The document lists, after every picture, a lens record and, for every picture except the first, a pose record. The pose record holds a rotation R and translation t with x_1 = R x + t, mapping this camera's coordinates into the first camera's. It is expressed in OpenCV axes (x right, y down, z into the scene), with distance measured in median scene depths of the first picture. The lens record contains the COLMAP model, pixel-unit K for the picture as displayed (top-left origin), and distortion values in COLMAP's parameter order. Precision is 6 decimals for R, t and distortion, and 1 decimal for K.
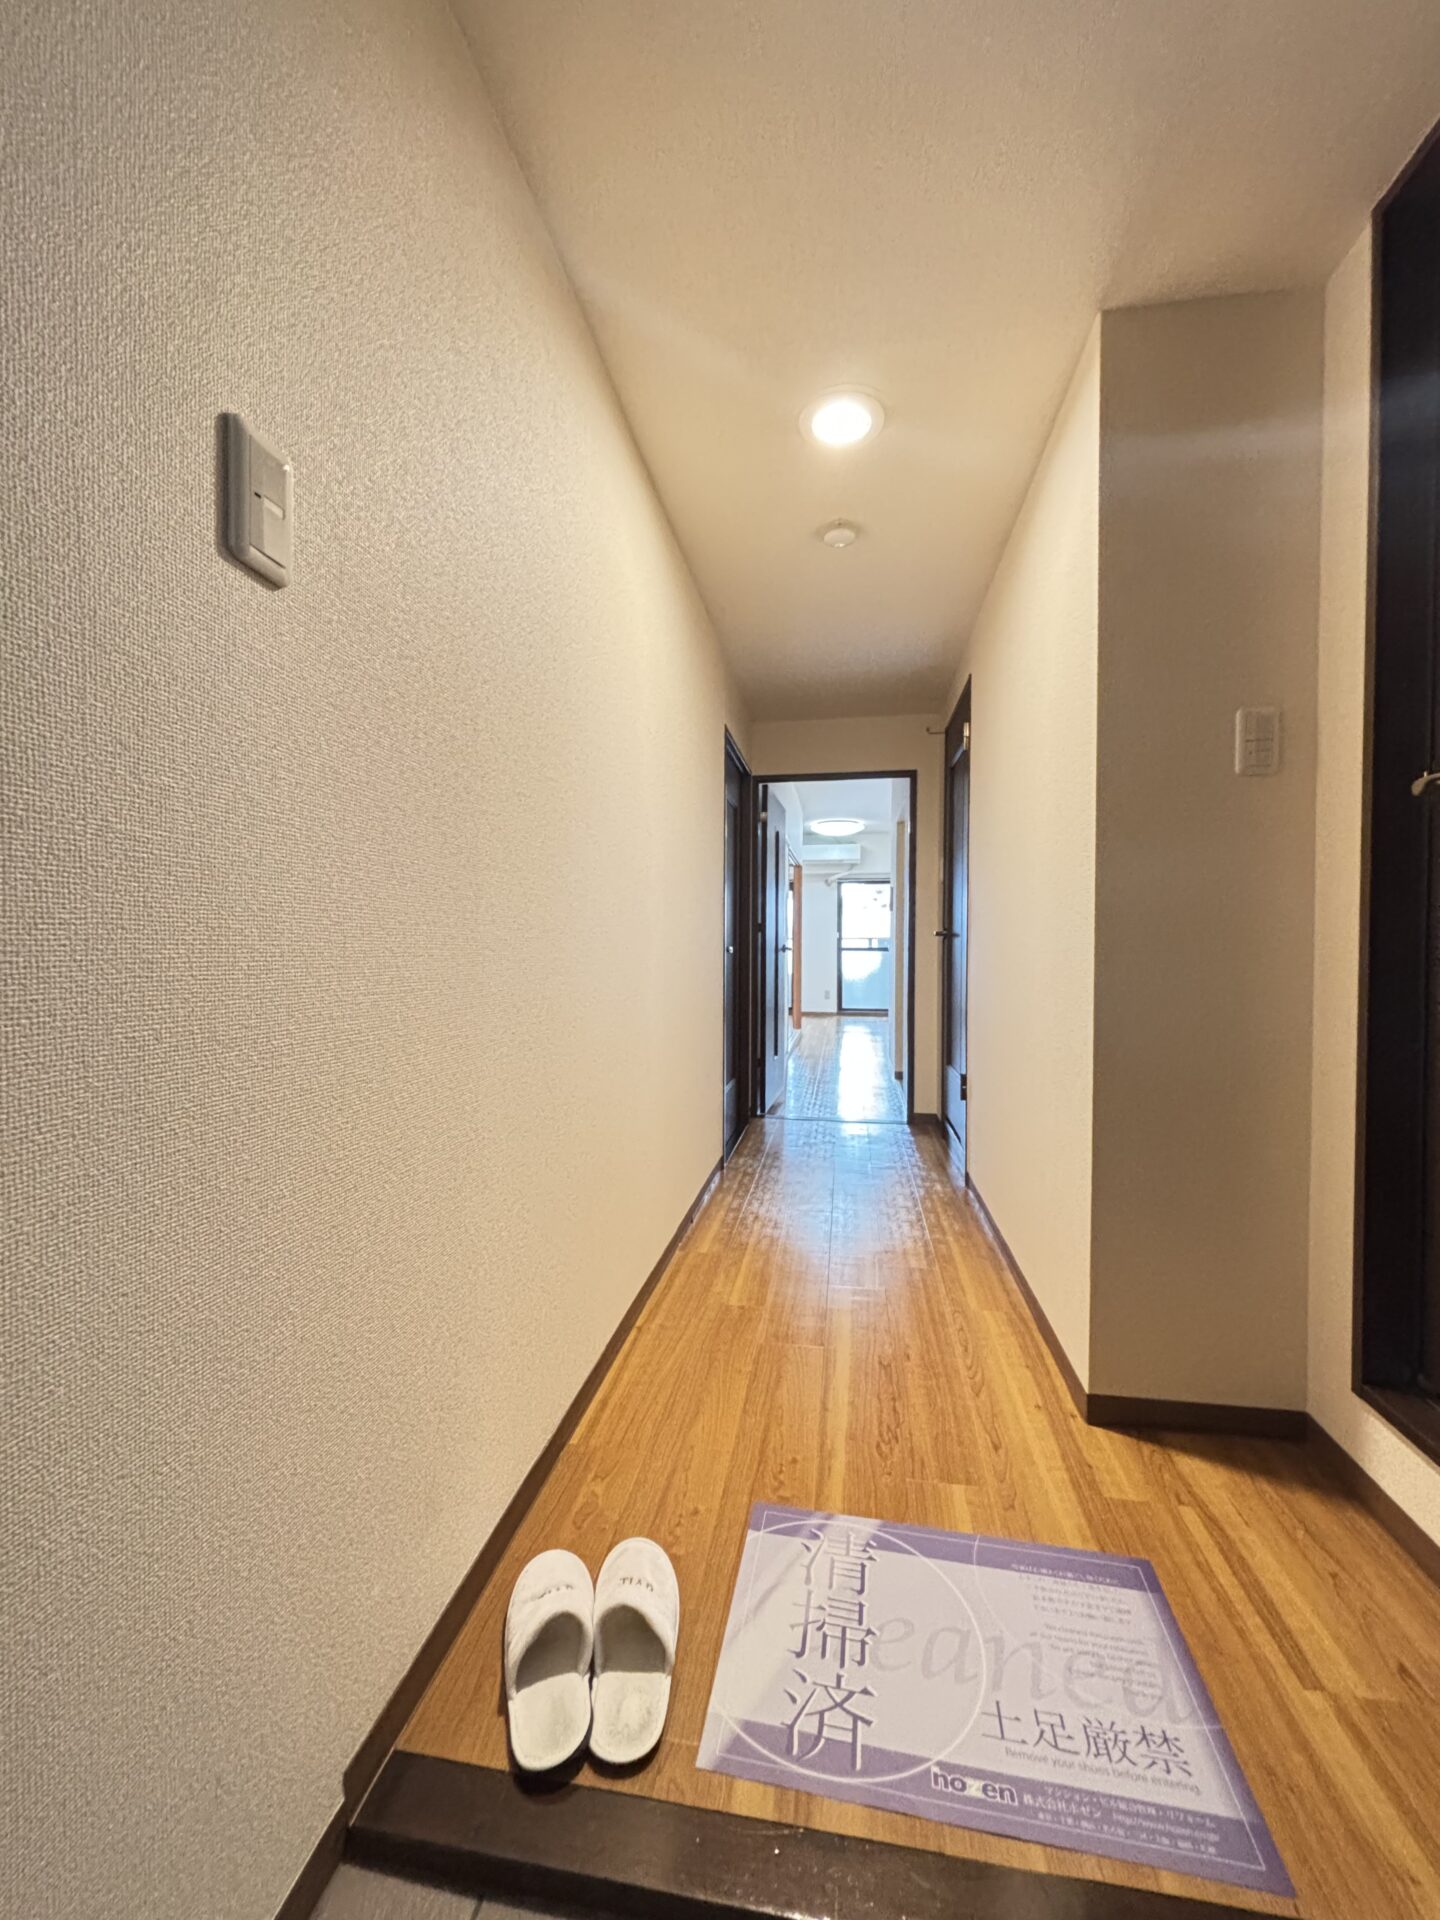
lens RADIAL K [[772.6, 0, 714.3], [0, 772.6, 957.9], [0, 0, 1]] dist [0.003377, -0.000386]
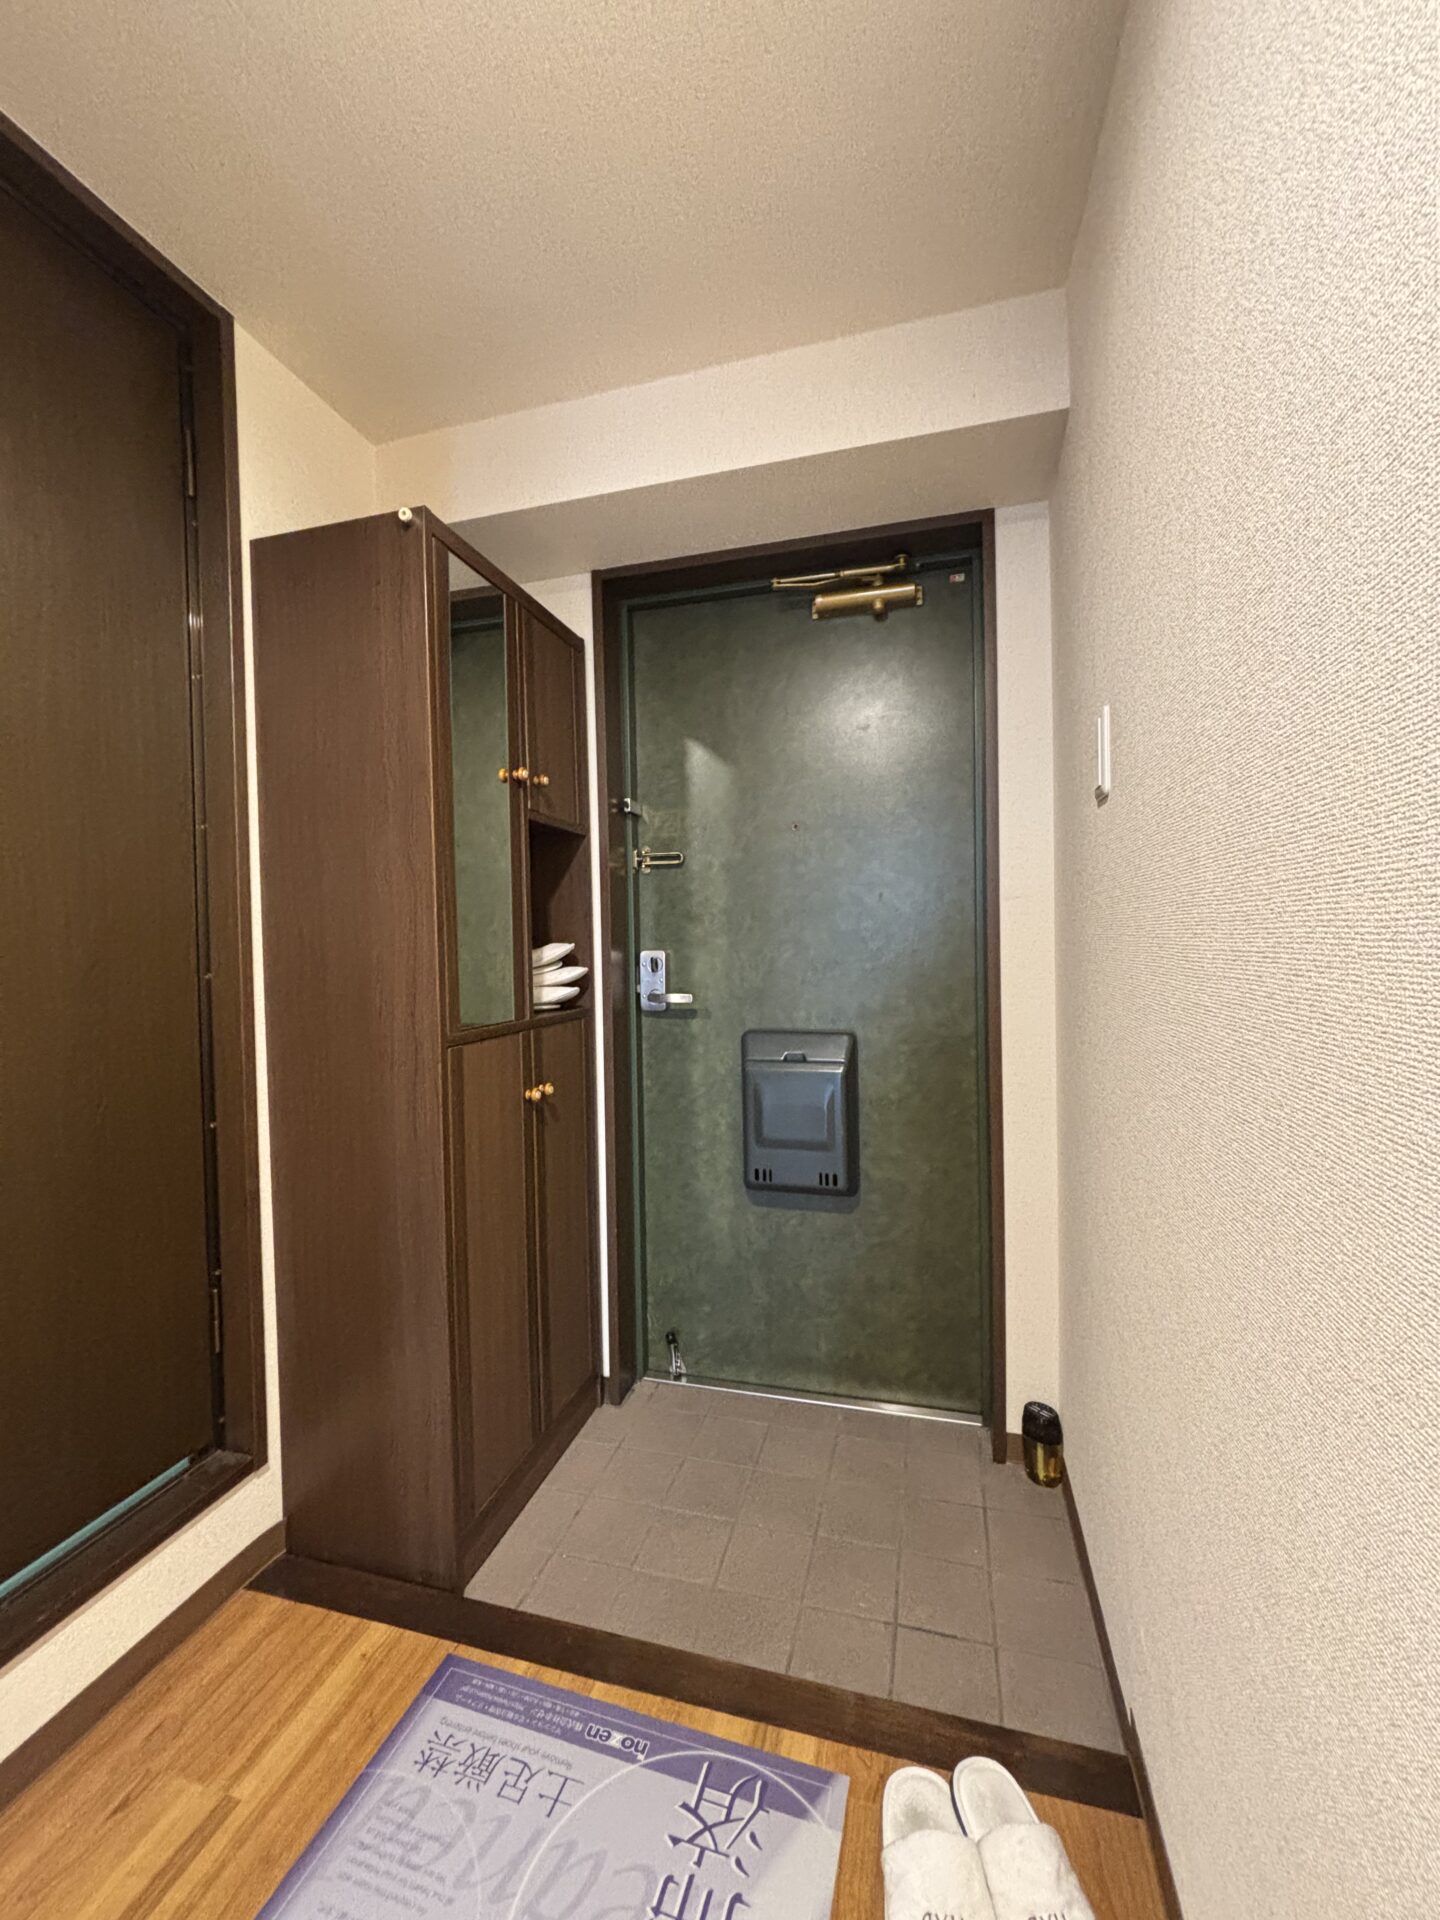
lens RADIAL K [[772.6, 0, 716.4], [0, 772.6, 958.6], [0, 0, 1]] dist [0.003377, -0.000386]
pose [[-0.994799, 0.010533, 0.101309, 0.039911], [0.012616, 0.999721, 0.019951, -0.164841], [-0.101071, 0.021126, -0.994655, 2.028307]]
